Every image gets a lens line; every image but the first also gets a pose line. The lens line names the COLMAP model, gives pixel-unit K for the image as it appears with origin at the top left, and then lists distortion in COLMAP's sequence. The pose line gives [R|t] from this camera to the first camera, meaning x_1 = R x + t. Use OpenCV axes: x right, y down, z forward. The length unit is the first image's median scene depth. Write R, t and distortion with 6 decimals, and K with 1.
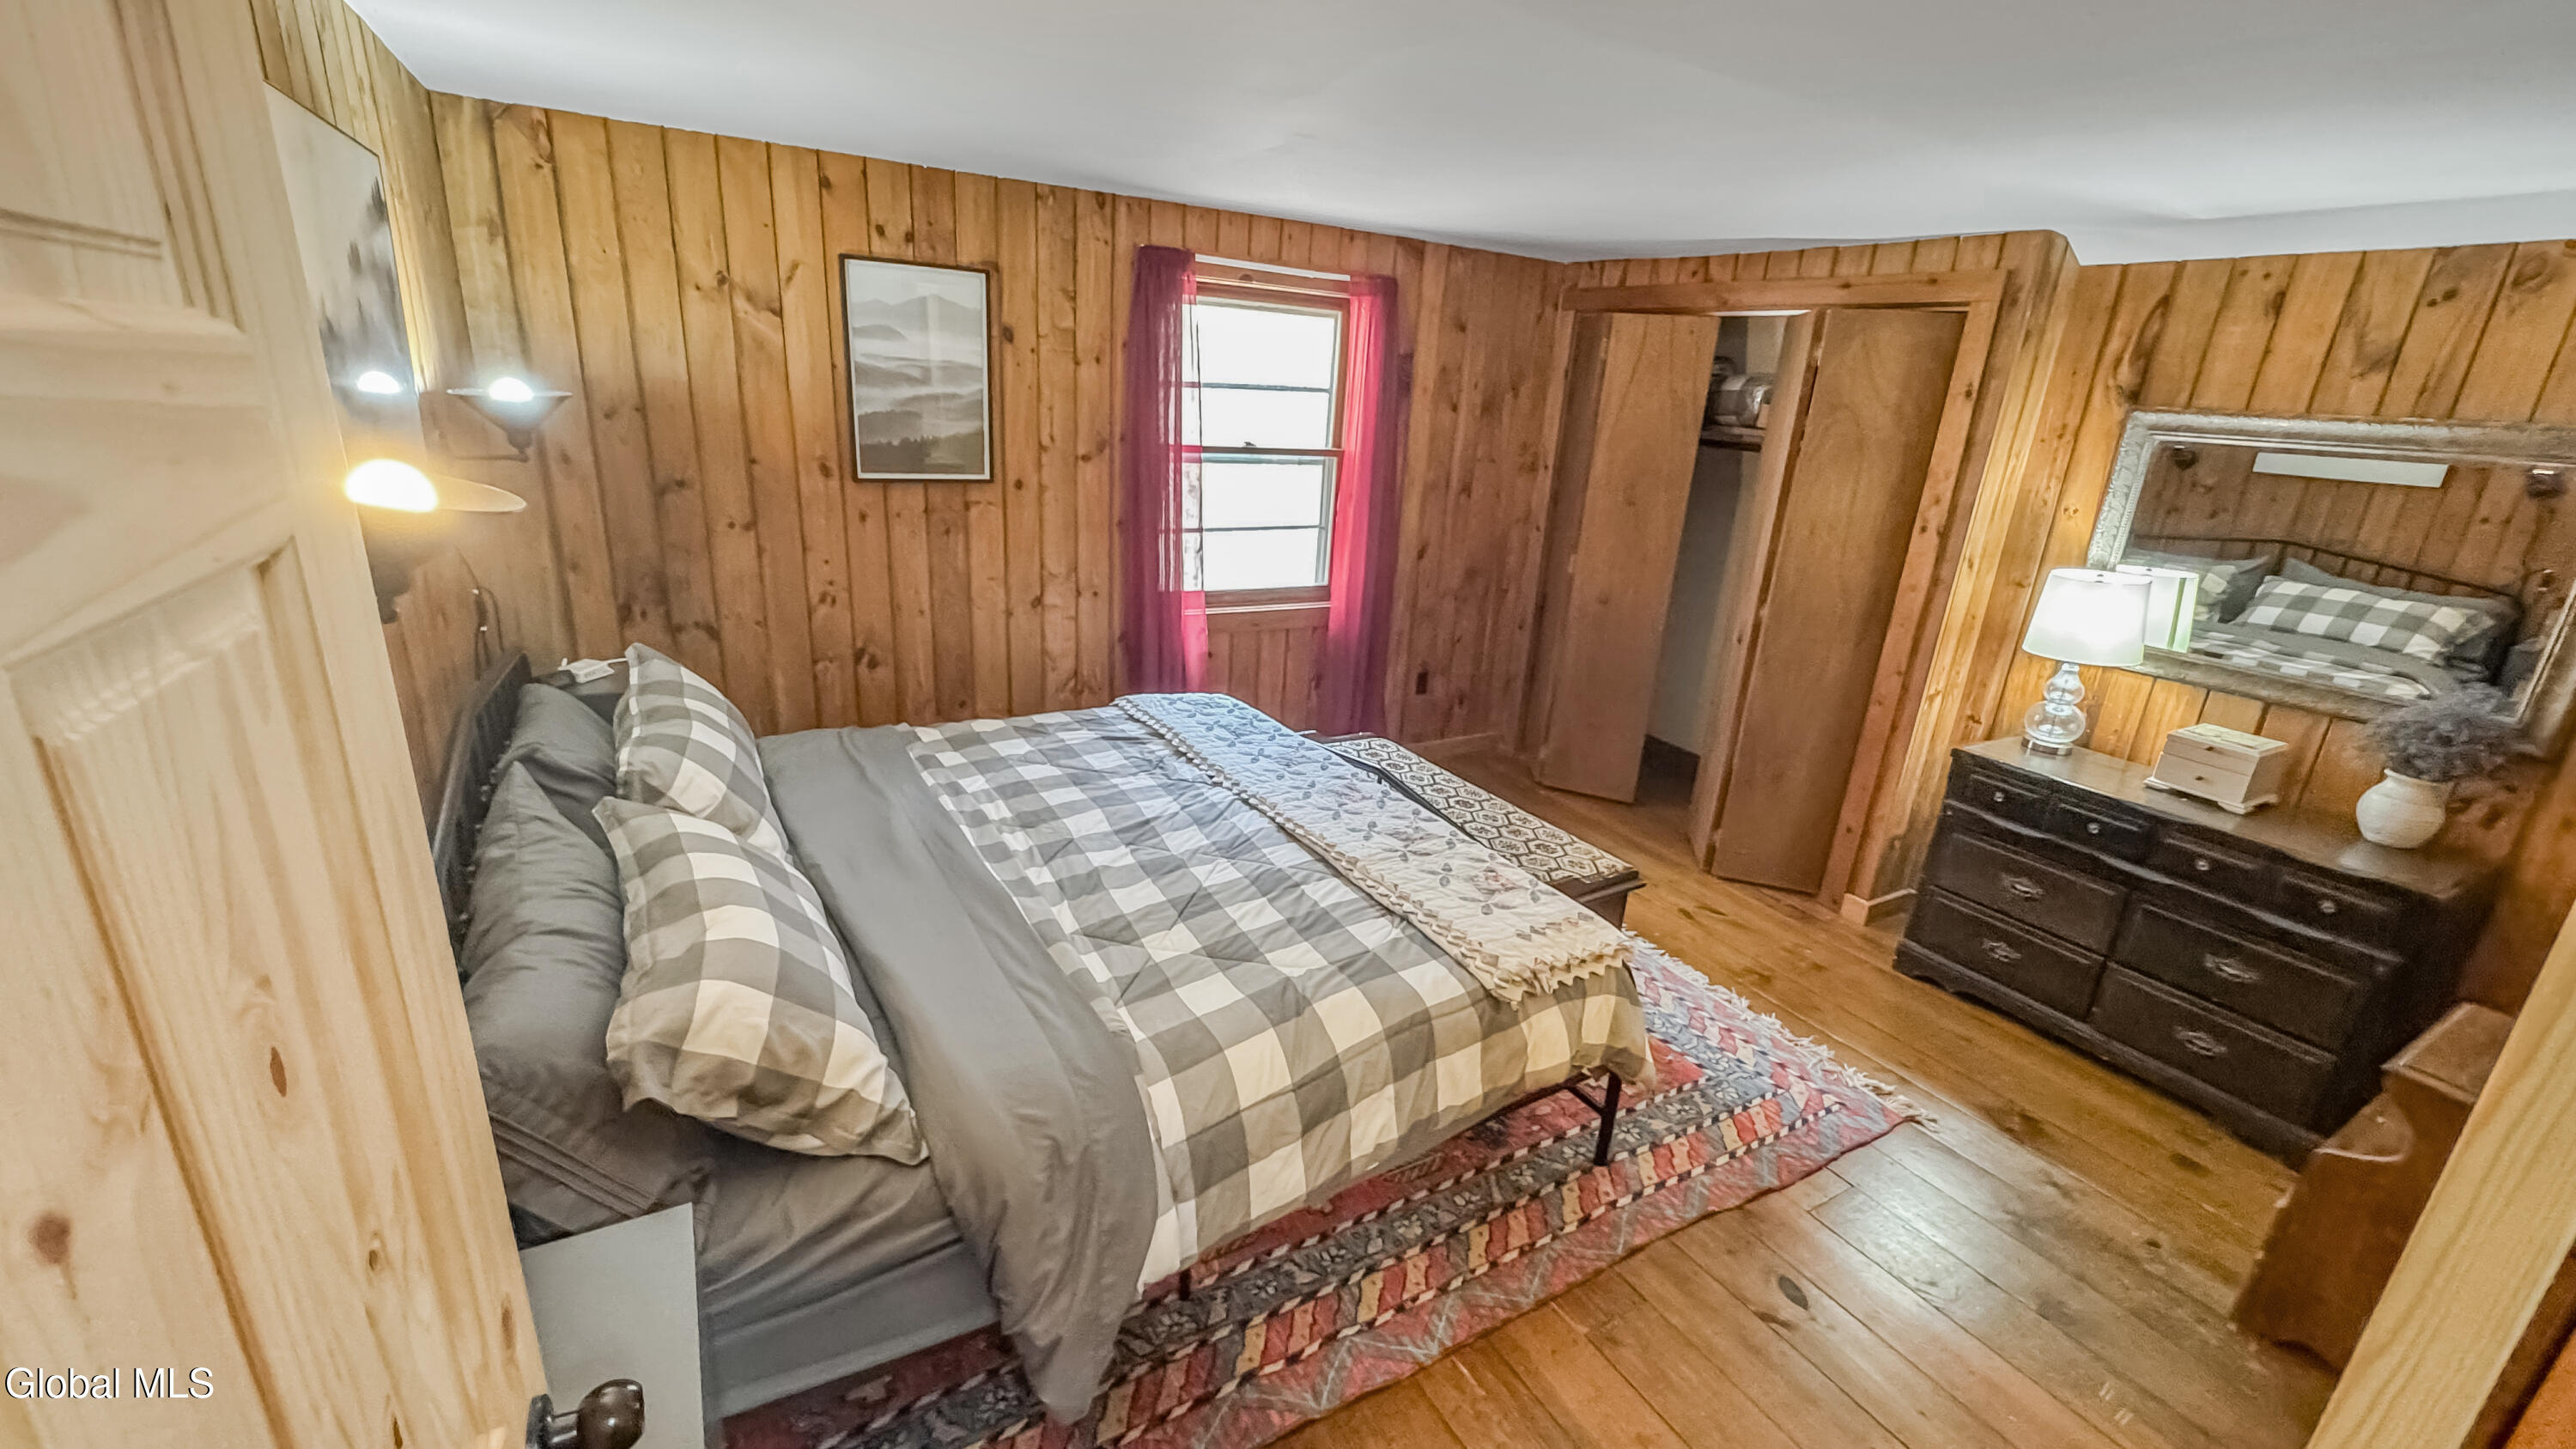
lens RADIAL K [[1032.7, 0, 1286.0], [0, 1032.7, 723.5], [0, 0, 1]] dist [0.000328, -0.000242]
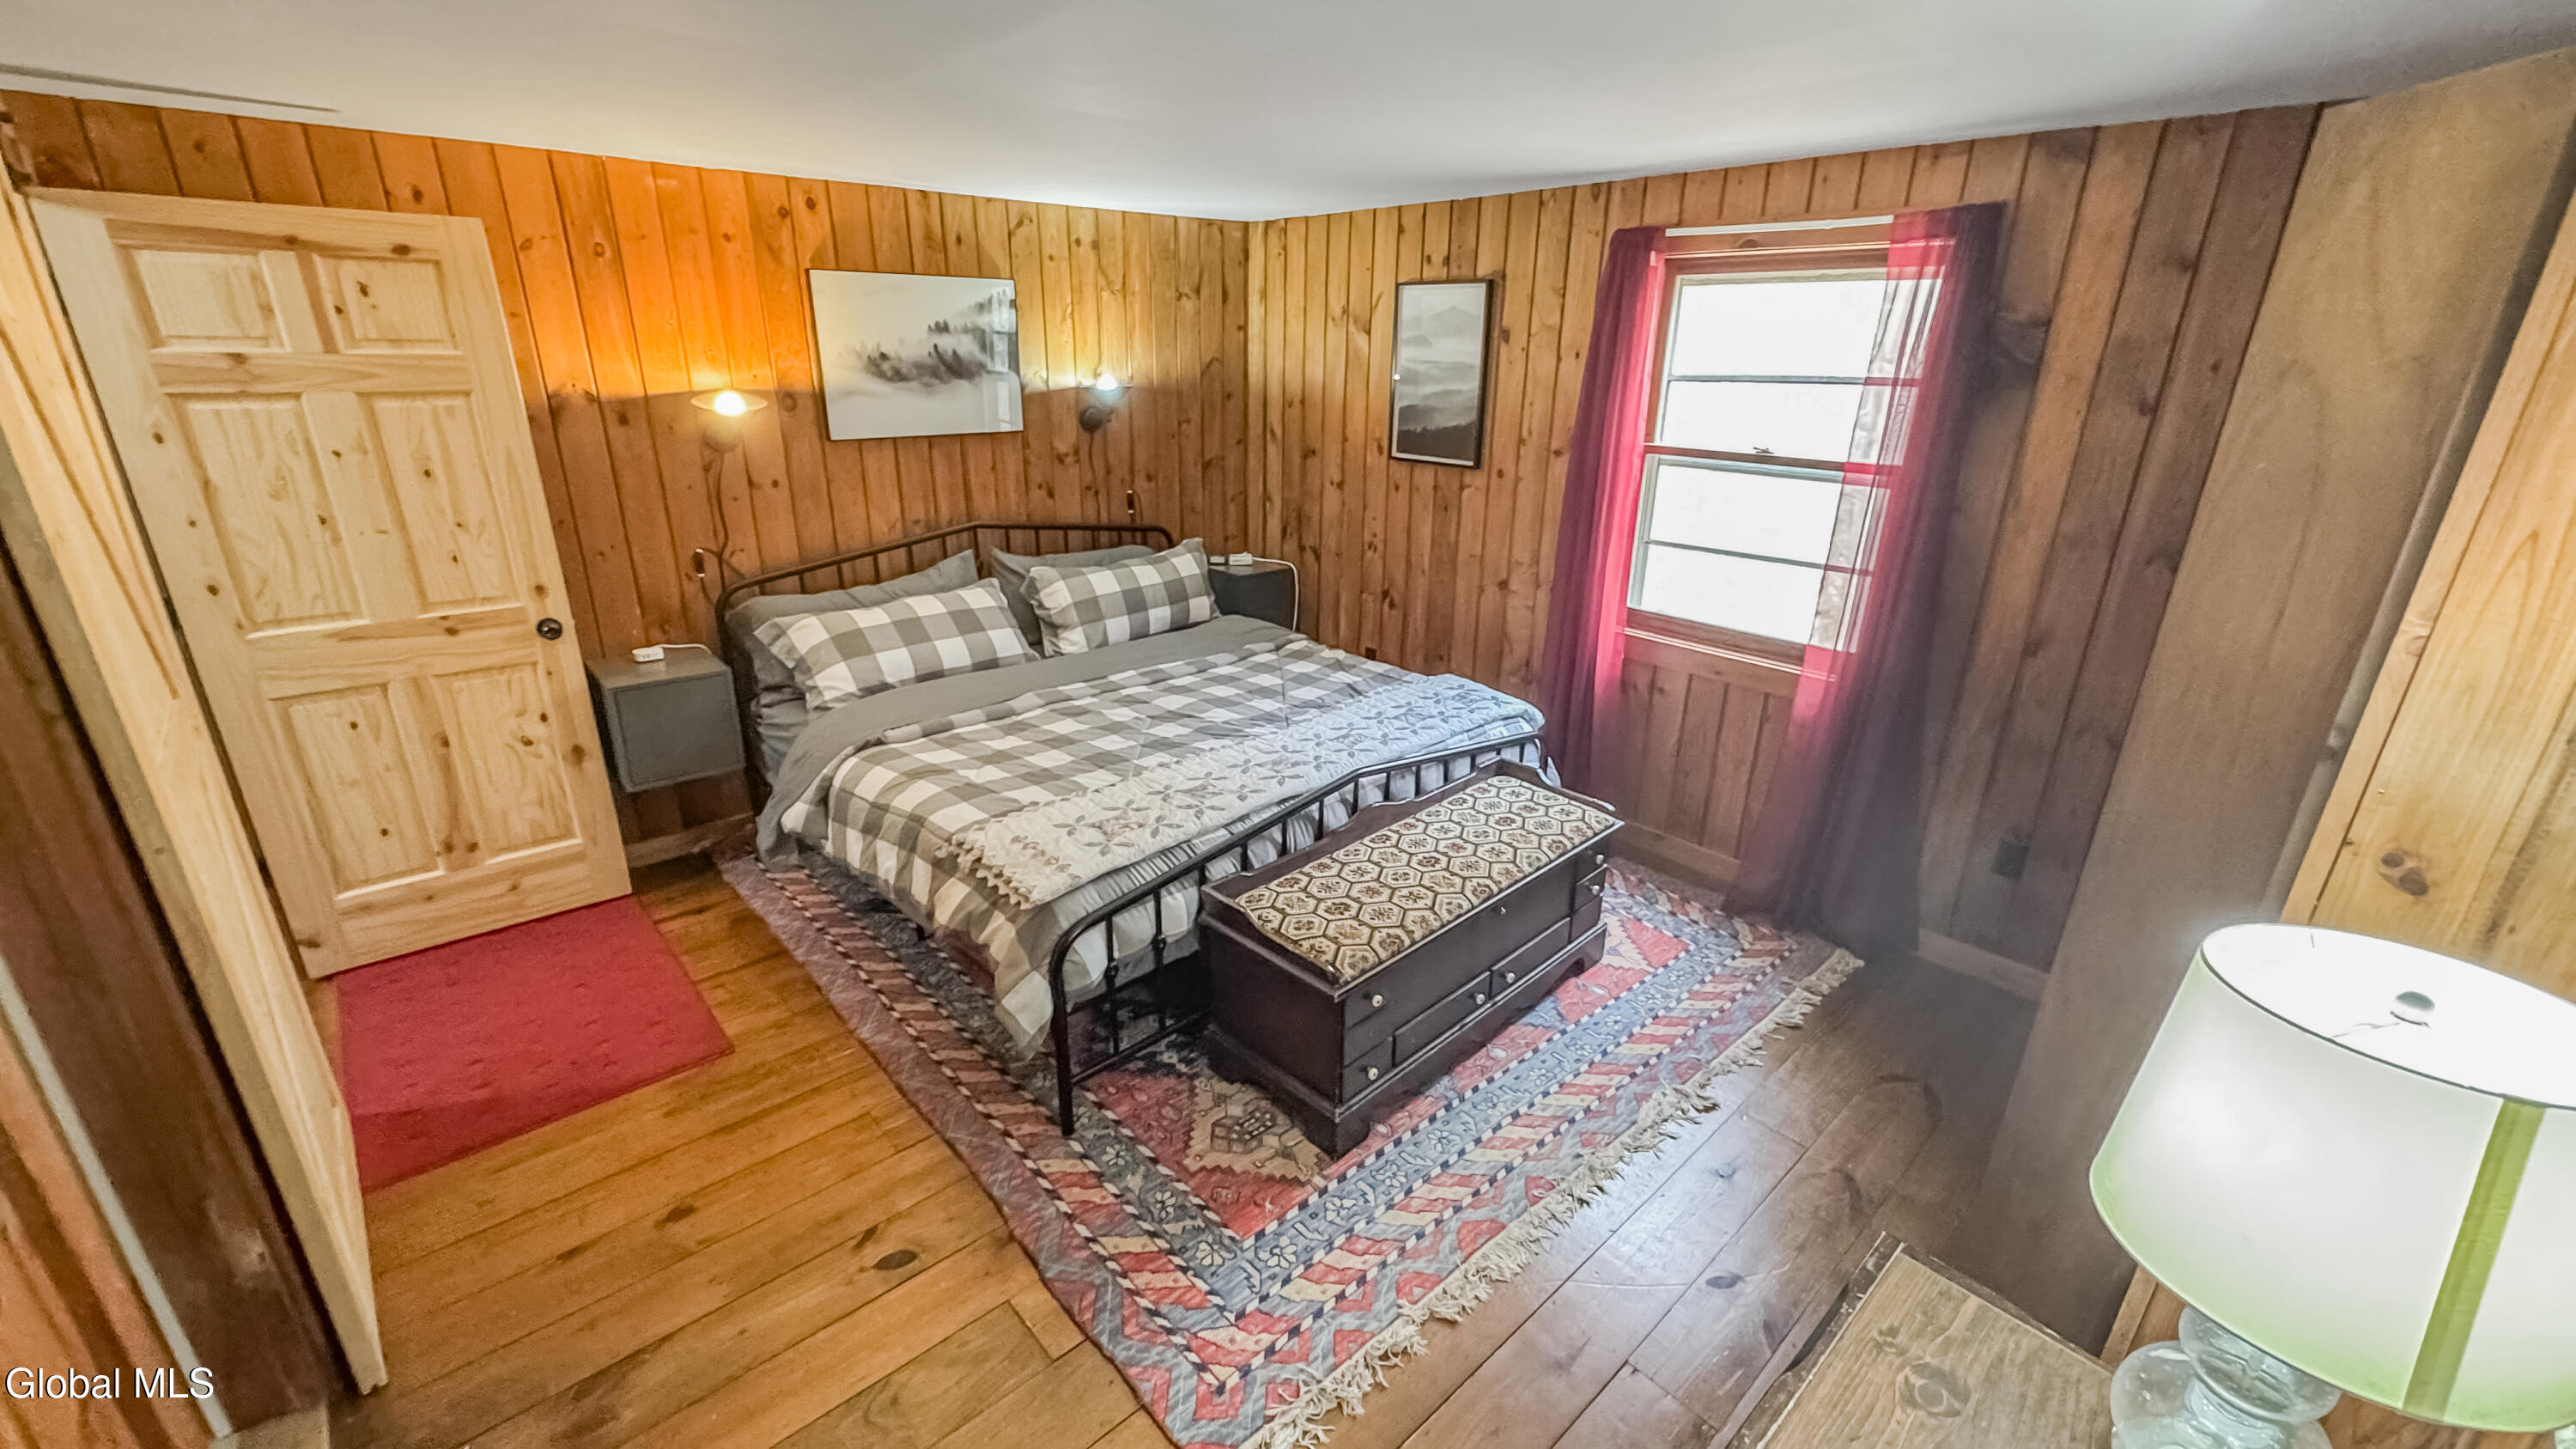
lens RADIAL K [[1032.7, 0, 1288.2], [0, 1032.7, 722.9], [0, 0, 1]] dist [0.000328, -0.000242]
pose [[0.215167, 0.281183, -0.935221, 0.819220], [-0.310511, 0.927653, 0.207468, -0.149793], [0.925897, 0.245756, 0.286911, 0.569129]]
